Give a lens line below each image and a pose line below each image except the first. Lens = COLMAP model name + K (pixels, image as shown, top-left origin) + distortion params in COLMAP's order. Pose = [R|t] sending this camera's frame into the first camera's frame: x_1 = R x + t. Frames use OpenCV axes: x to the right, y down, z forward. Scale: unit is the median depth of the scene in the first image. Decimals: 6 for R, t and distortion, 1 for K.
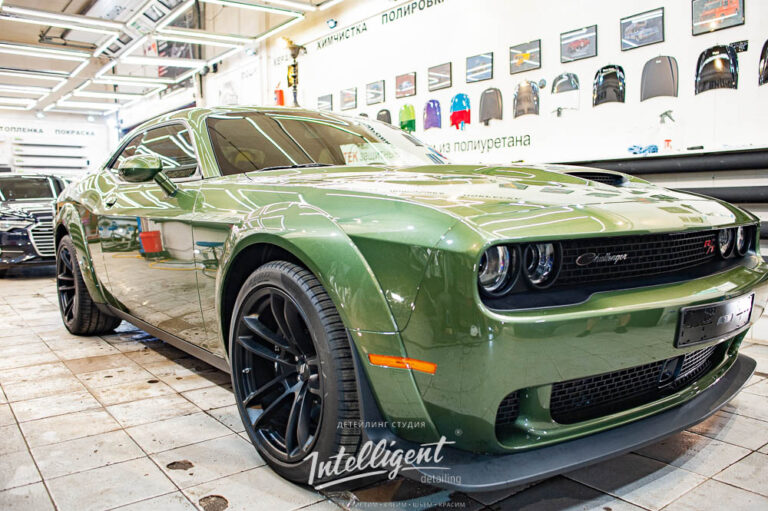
lens RADIAL K [[625.6, 0, 383.3], [0, 625.6, 255.6], [0, 0, 1]] dist [-0.067272, 0.047826]
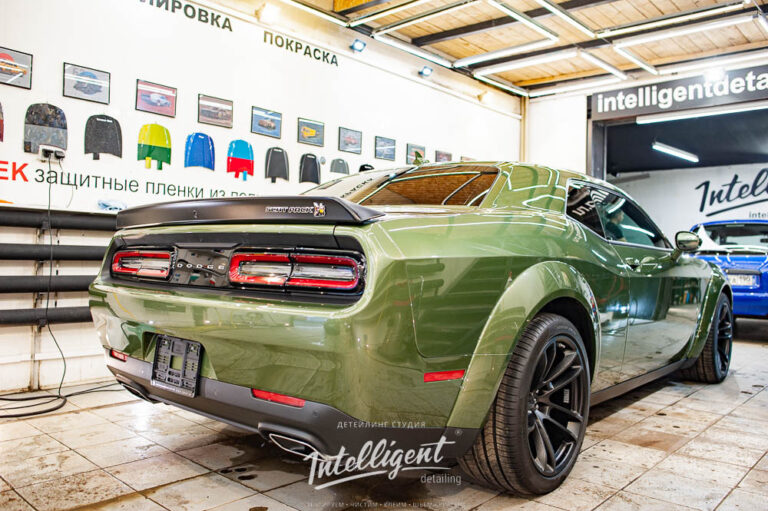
lens RADIAL K [[625.6, 0, 376.3], [0, 625.6, 251.2], [0, 0, 1]] dist [-0.067272, 0.047826]
pose [[-0.166140, 0.031473, 0.985600, -1.251150], [0.073512, 0.997105, -0.019449, -0.104765], [-0.983358, 0.069223, -0.167973, 1.525006]]
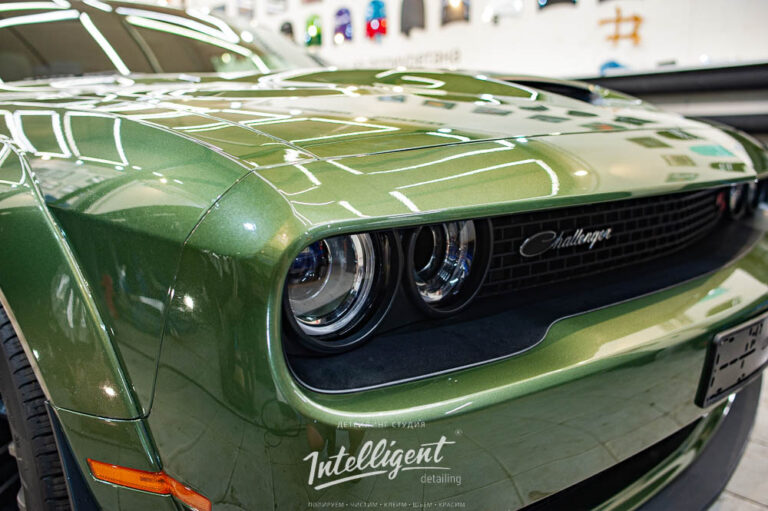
lens RADIAL K [[625.6, 0, 377.8], [0, 625.6, 255.2], [0, 0, 1]] dist [-0.067272, 0.047826]
pose [[0.996117, -0.018229, 0.086135, 0.075366], [0.009138, 0.994453, 0.104783, -0.019949], [-0.087567, -0.103589, 0.990758, 0.251924]]
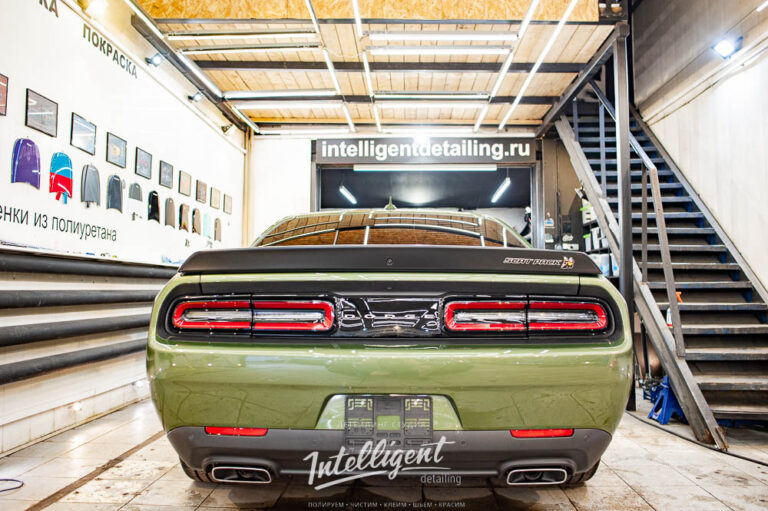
lens RADIAL K [[625.6, 0, 385.5], [0, 625.6, 253.9], [0, 0, 1]] dist [-0.067272, 0.047826]
pose [[-0.766483, 0.060528, 0.639406, -0.971041], [0.077719, 0.996975, -0.001211, -0.176581], [-0.637545, 0.048766, -0.768868, 2.070493]]
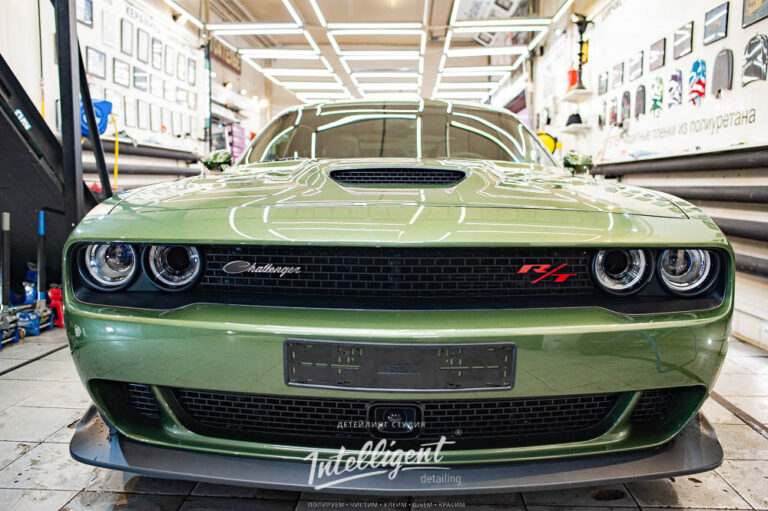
lens RADIAL K [[625.6, 0, 380.0], [0, 625.6, 255.1], [0, 0, 1]] dist [-0.067272, 0.047826]
pose [[0.760090, 0.093171, -0.643104, 0.536876], [-0.074746, 0.995634, 0.055903, -0.039405], [0.645505, 0.005578, 0.763736, 0.219311]]
